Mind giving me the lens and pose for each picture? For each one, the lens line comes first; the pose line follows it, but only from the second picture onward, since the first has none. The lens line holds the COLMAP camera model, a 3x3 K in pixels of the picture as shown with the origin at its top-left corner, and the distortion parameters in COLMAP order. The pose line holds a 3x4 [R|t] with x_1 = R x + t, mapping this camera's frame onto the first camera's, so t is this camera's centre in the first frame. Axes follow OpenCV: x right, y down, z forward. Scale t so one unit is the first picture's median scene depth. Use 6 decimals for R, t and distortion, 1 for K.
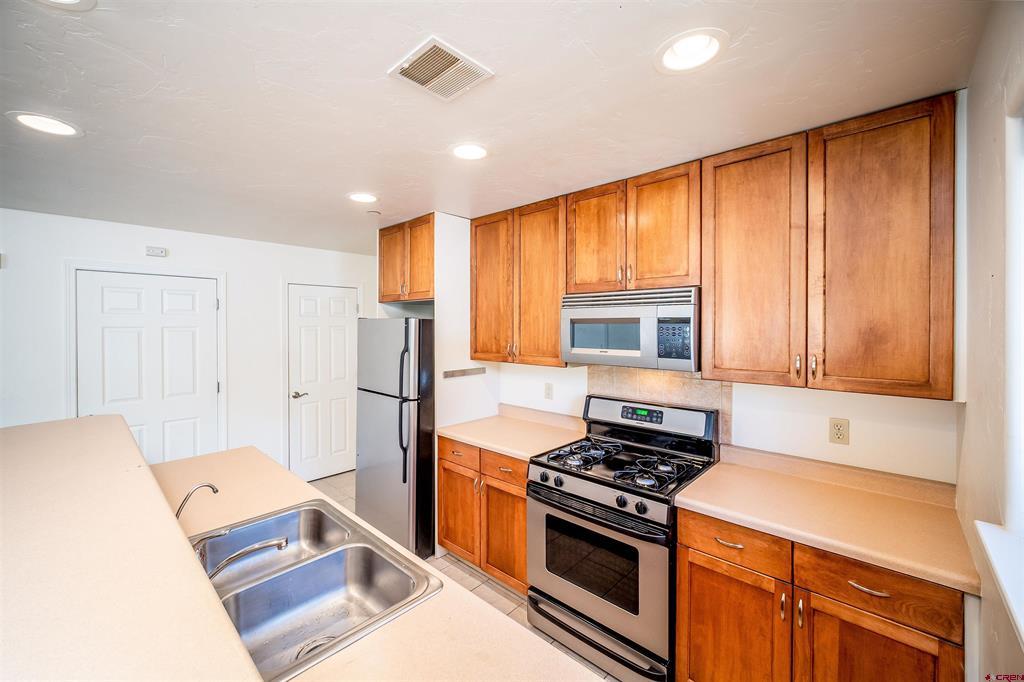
lens RADIAL K [[405.3, 0, 506.8], [0, 405.3, 332.9], [0, 0, 1]] dist [-0.002958, -0.000046]
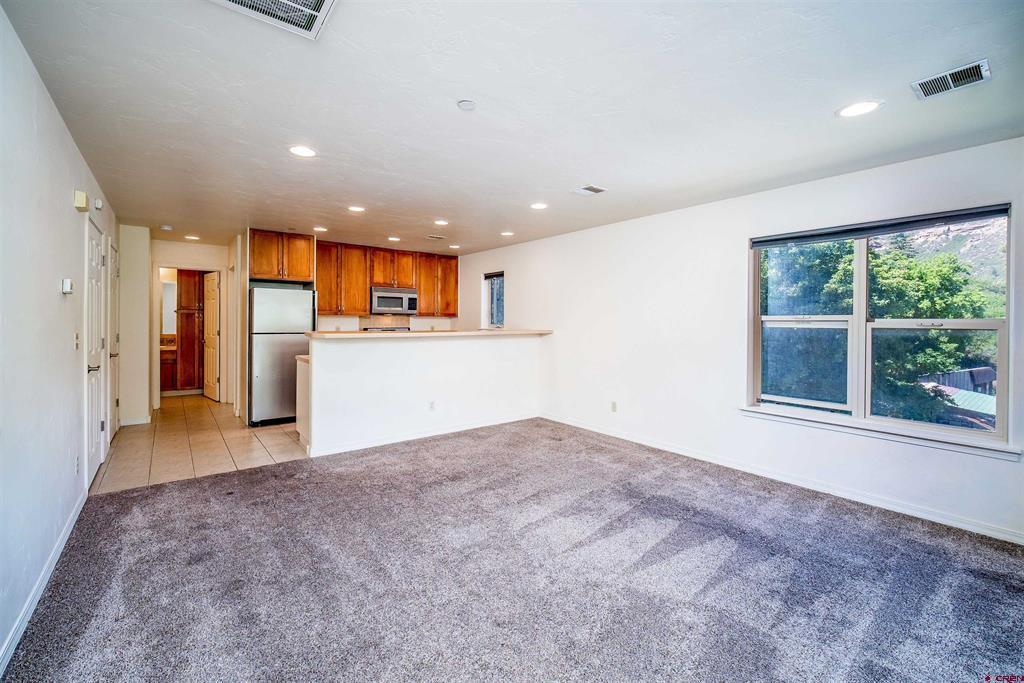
lens RADIAL K [[428.8, 0, 499.8], [0, 428.8, 322.7], [0, 0, 1]] dist [0.000669, 0.000117]
pose [[0.164285, -0.003288, 0.986407, -2.436638], [0.010295, 0.999946, 0.001618, 0.139694], [-0.986359, 0.009889, 0.164310, -0.234501]]
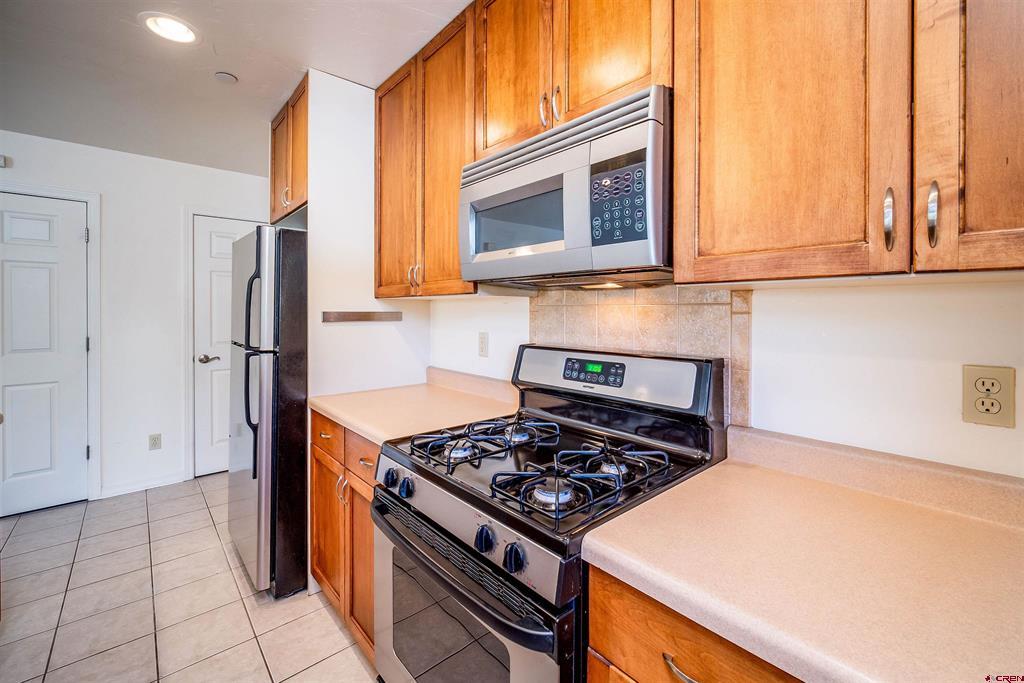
lens RADIAL K [[427.4, 0, 533.0], [0, 427.4, 316.4], [0, 0, 1]] dist [-0.000461, 0.000003]
pose [[0.997414, 0.007843, -0.071442, 0.290091], [-0.008552, 0.999917, -0.009627, 0.130614], [0.071360, 0.010213, 0.997398, 0.401971]]
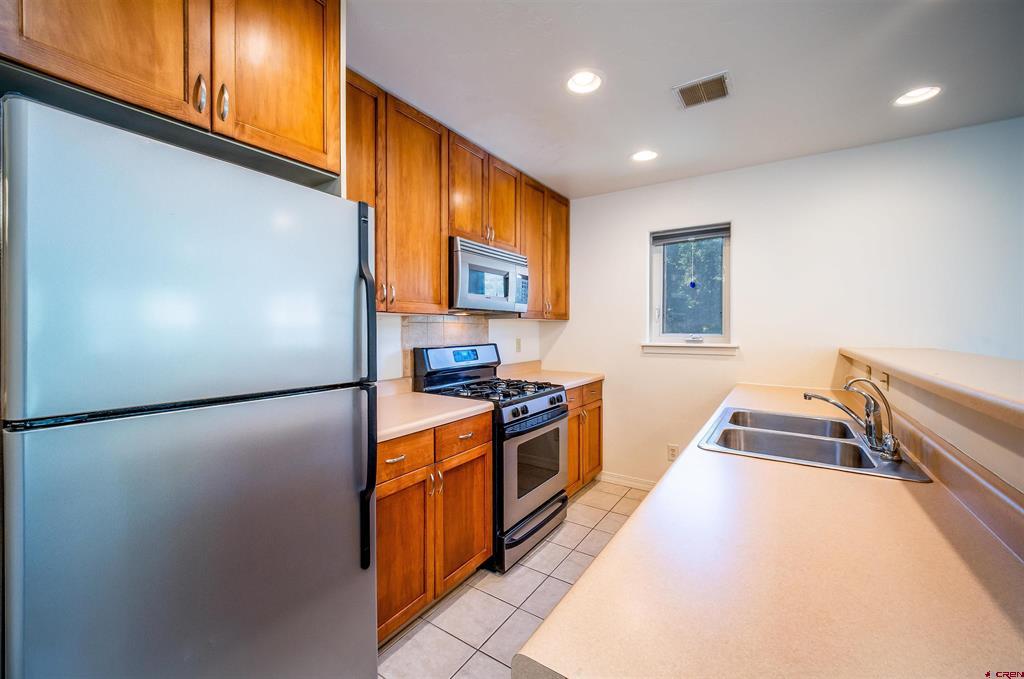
lens RADIAL K [[405.3, 0, 506.8], [0, 405.3, 331.4], [0, 0, 1]] dist [-0.002958, -0.000046]
pose [[-0.152161, -0.008905, 0.988316, -0.831946], [0.012713, 0.999859, 0.010966, 0.121174], [-0.988274, 0.014233, -0.152026, 1.054378]]
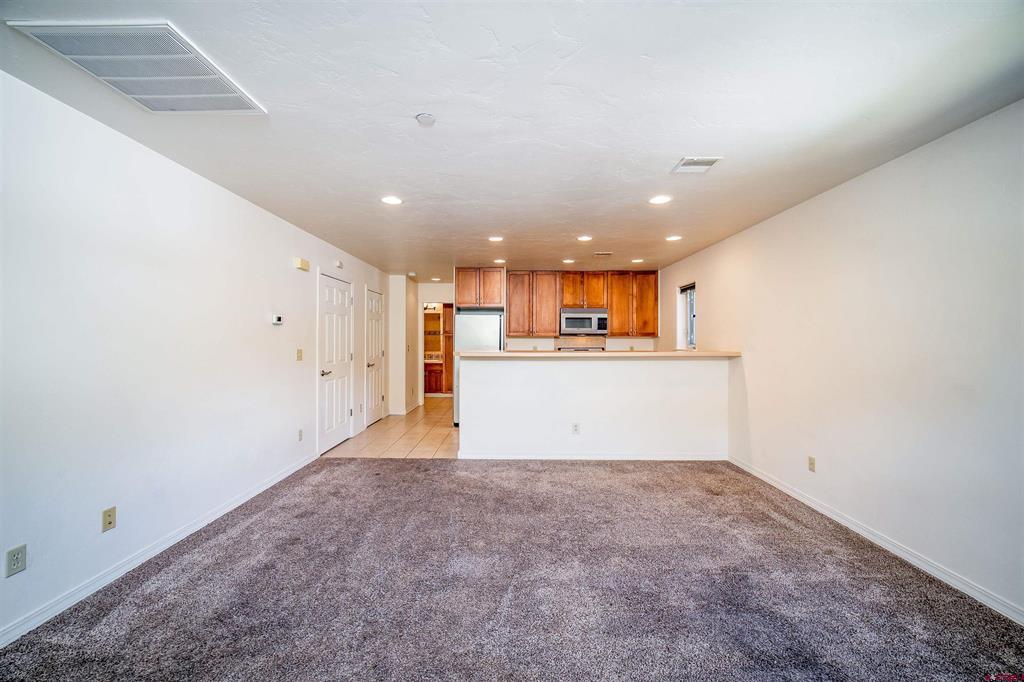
lens RADIAL K [[406.4, 0, 508.1], [0, 406.4, 338.2], [0, 0, 1]] dist [-0.001400, 0.000382]
pose [[0.744063, 0.003661, 0.668100, -1.958019], [0.010833, 0.999787, -0.017543, 0.148688], [-0.668022, 0.020291, 0.743865, -0.778249]]
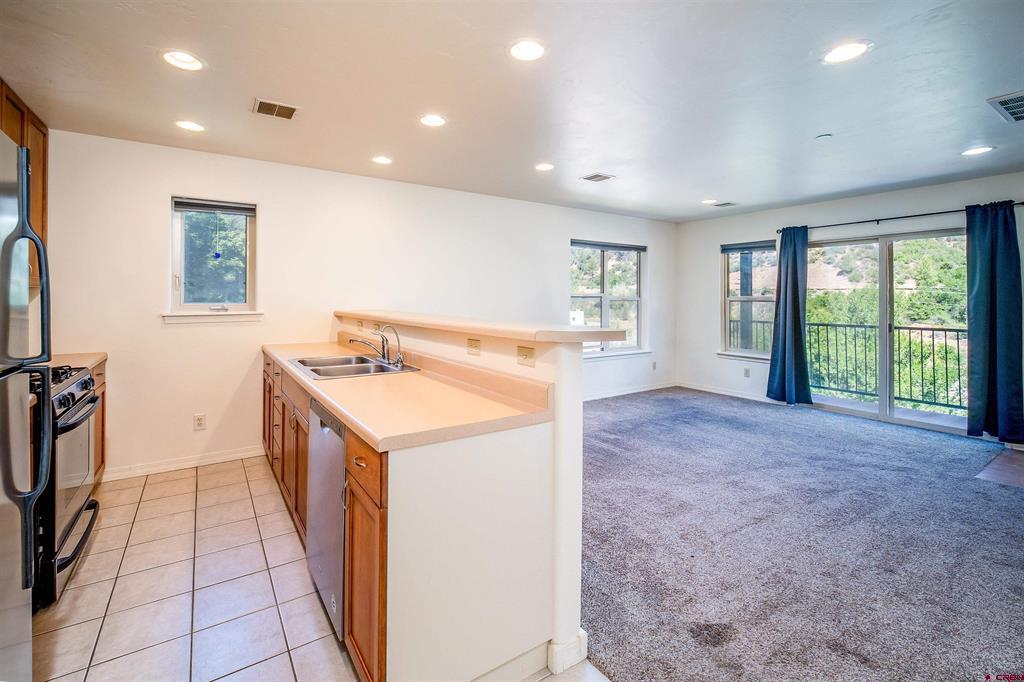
lens RADIAL K [[450.5, 0, 492.7], [0, 450.5, 295.4], [0, 0, 1]] dist [-0.021367, 0.000127]
pose [[-0.966646, -0.000909, 0.256116, -0.903075], [0.002770, 0.999898, 0.014005, 0.107893], [-0.256102, 0.014247, -0.966545, 1.474934]]
